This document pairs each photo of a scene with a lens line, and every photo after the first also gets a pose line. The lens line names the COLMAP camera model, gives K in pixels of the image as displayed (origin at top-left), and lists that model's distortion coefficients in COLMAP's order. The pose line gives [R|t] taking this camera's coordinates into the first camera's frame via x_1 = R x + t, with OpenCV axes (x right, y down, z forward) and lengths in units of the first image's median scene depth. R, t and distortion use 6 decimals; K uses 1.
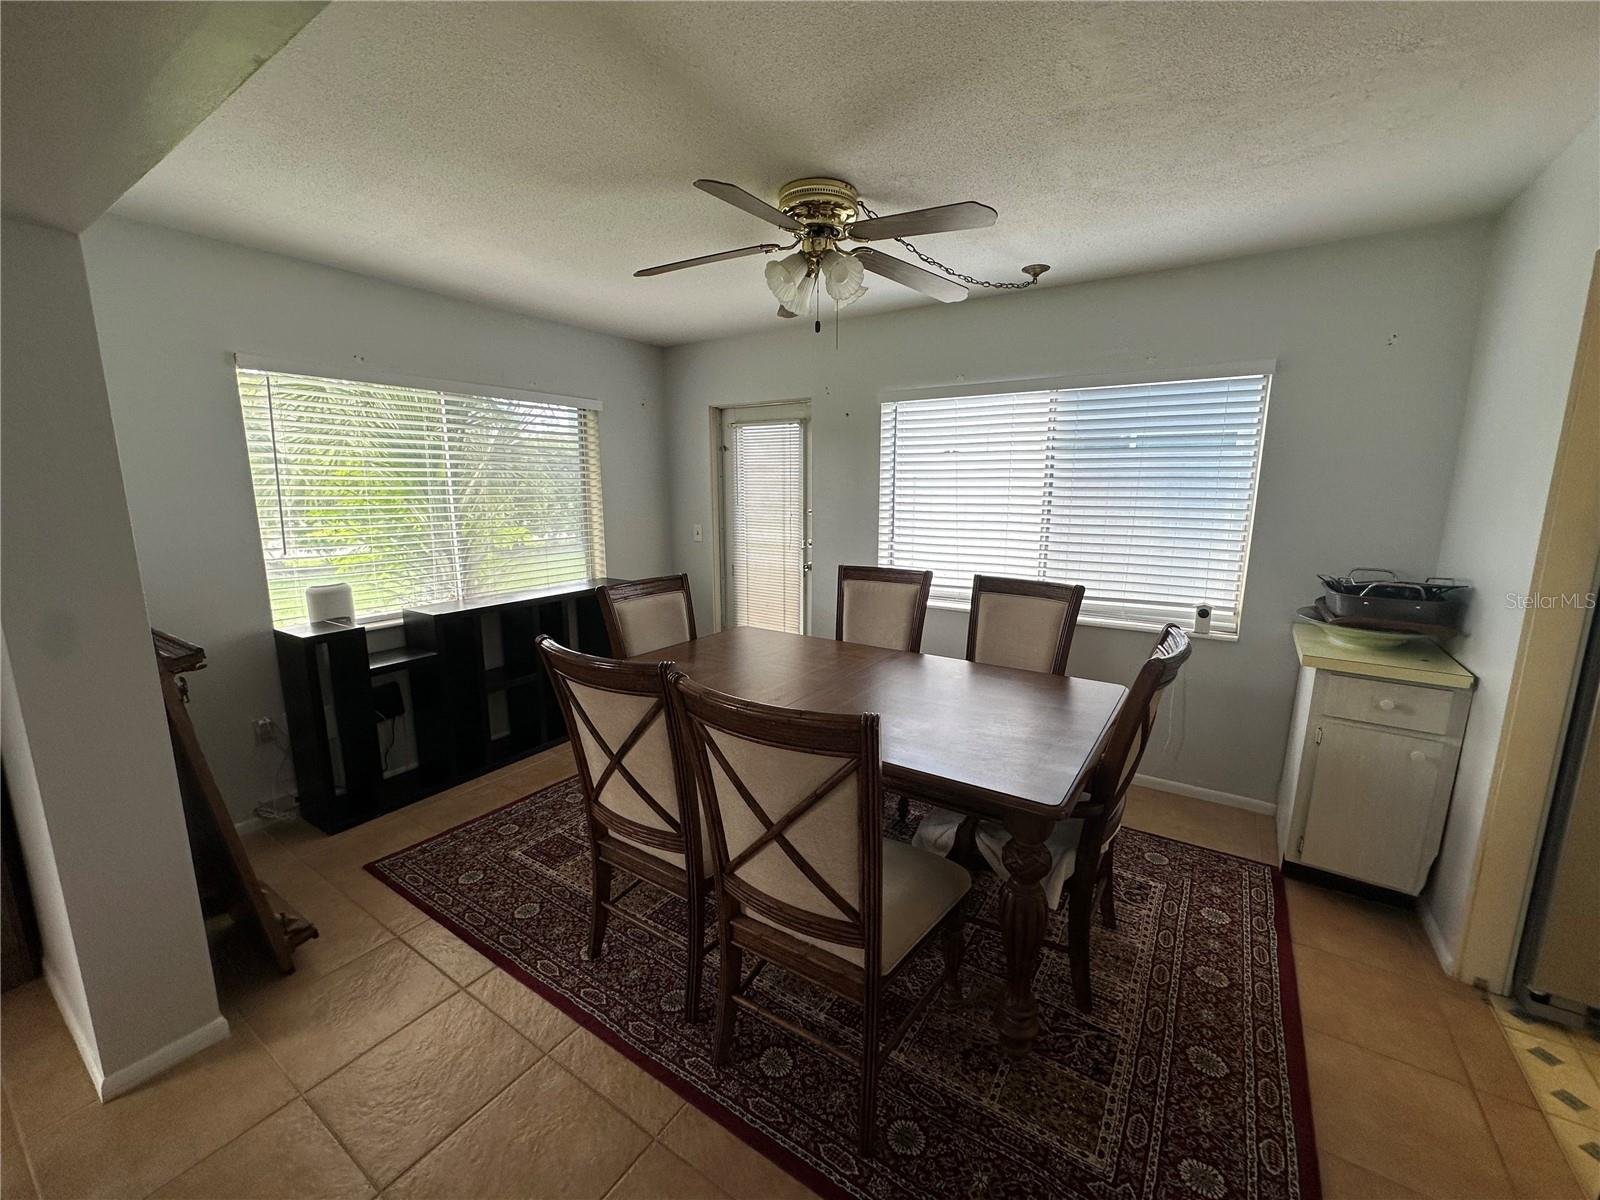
lens RADIAL K [[643.8, 0, 798.2], [0, 643.8, 597.2], [0, 0, 1]] dist [-0.006997, 0.000205]
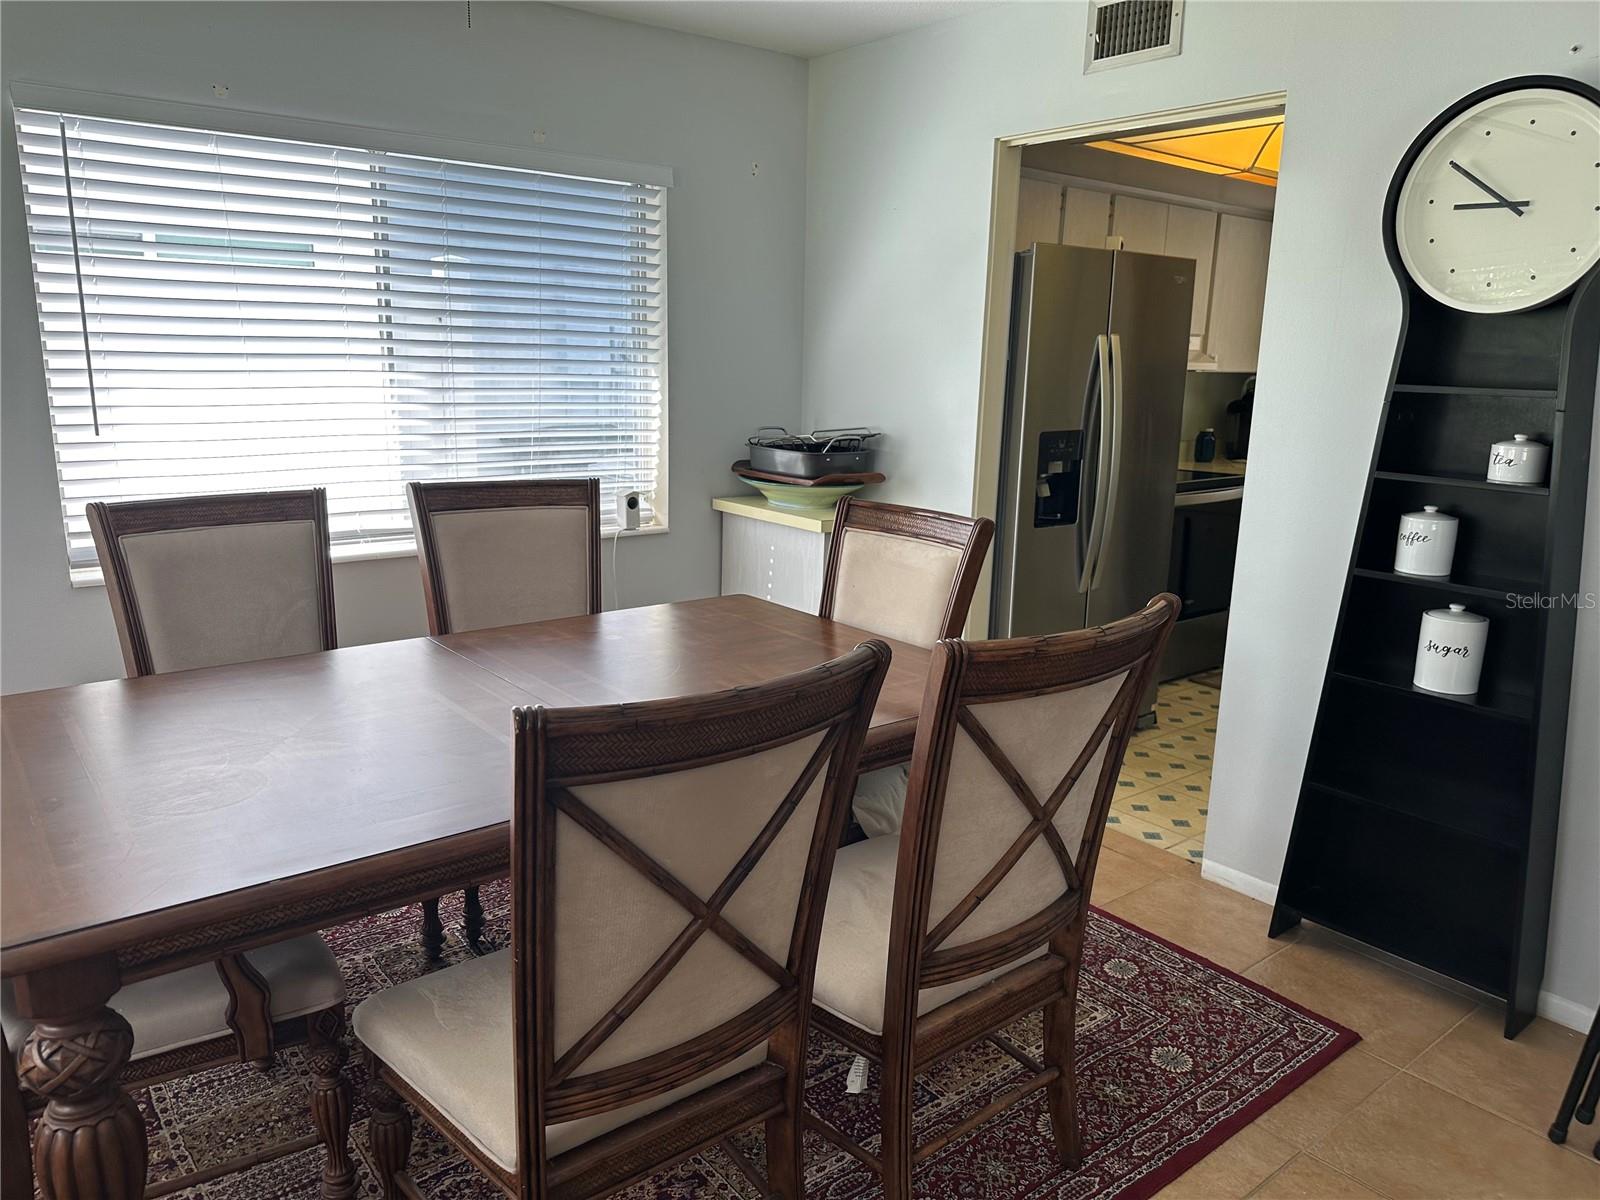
lens RADIAL K [[1114.2, 0, 798.5], [0, 1114.2, 603.1], [0, 0, 1]] dist [0.050135, -0.004425]
pose [[0.300815, -0.203493, 0.931719, -0.555255], [0.141154, 0.975710, 0.167528, -0.051139], [-0.943178, 0.081121, 0.322232, 0.382377]]
